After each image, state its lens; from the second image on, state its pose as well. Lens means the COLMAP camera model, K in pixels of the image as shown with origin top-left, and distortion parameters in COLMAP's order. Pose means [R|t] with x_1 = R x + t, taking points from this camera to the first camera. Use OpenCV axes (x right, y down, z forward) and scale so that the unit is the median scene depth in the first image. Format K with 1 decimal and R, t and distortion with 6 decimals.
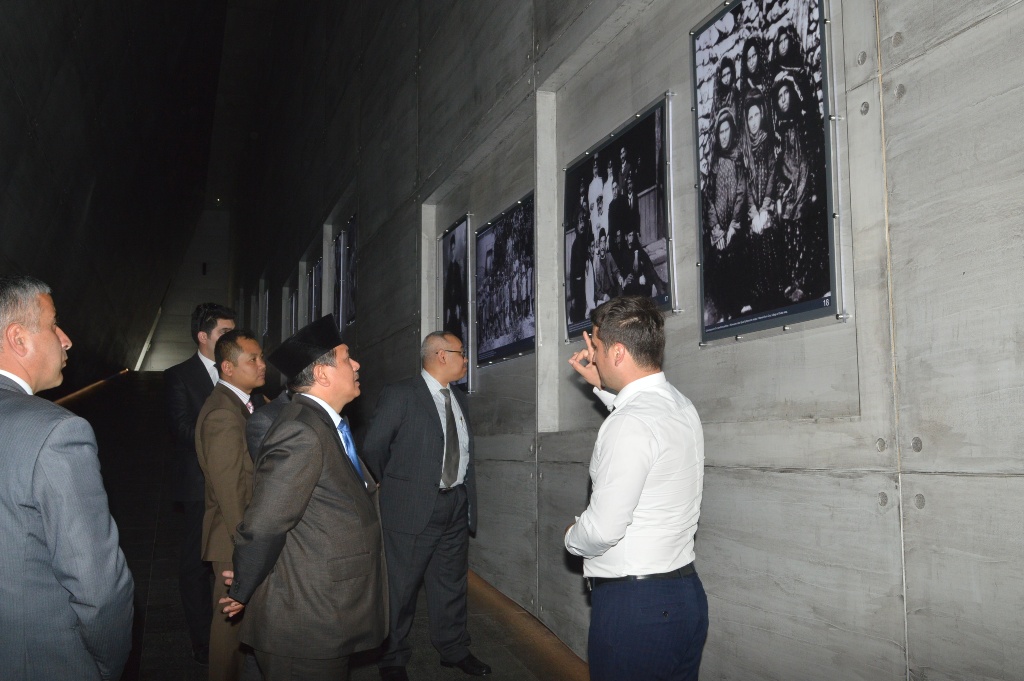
lens RADIAL K [[979.3, 0, 512.0], [0, 979.3, 340.5], [0, 0, 1]] dist [-0.013232, -0.013937]
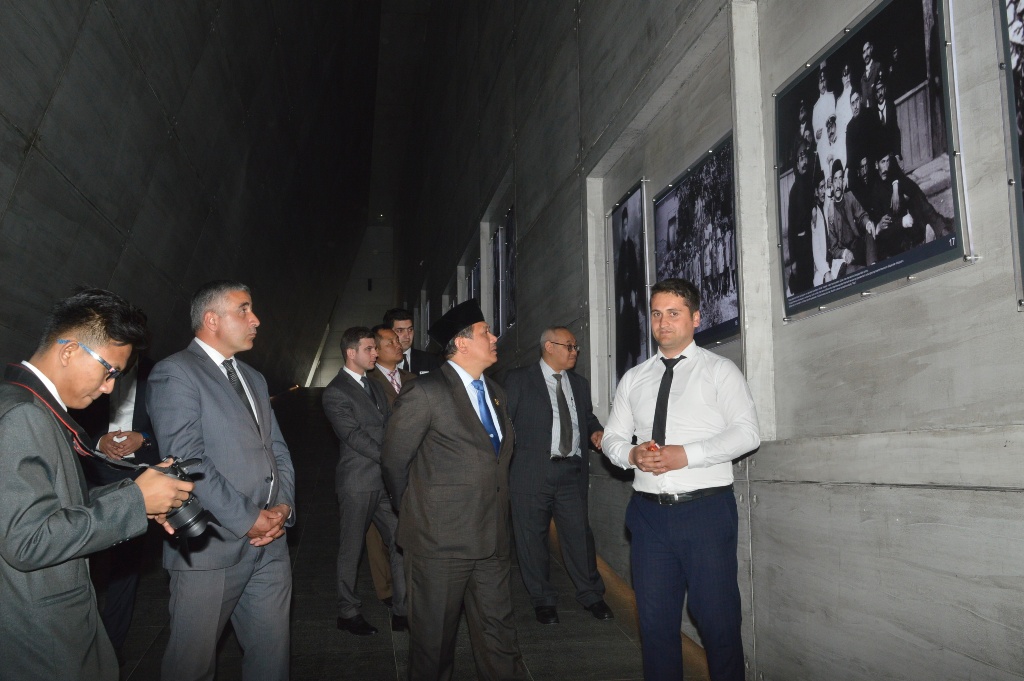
lens RADIAL K [[979.3, 0, 512.0], [0, 979.3, 340.5], [0, 0, 1]] dist [-0.013232, -0.013937]
pose [[0.985477, -0.027712, -0.167533, -0.024846], [0.025445, 0.999553, -0.015665, 0.022146], [0.167892, 0.011174, 0.985742, 0.216684]]
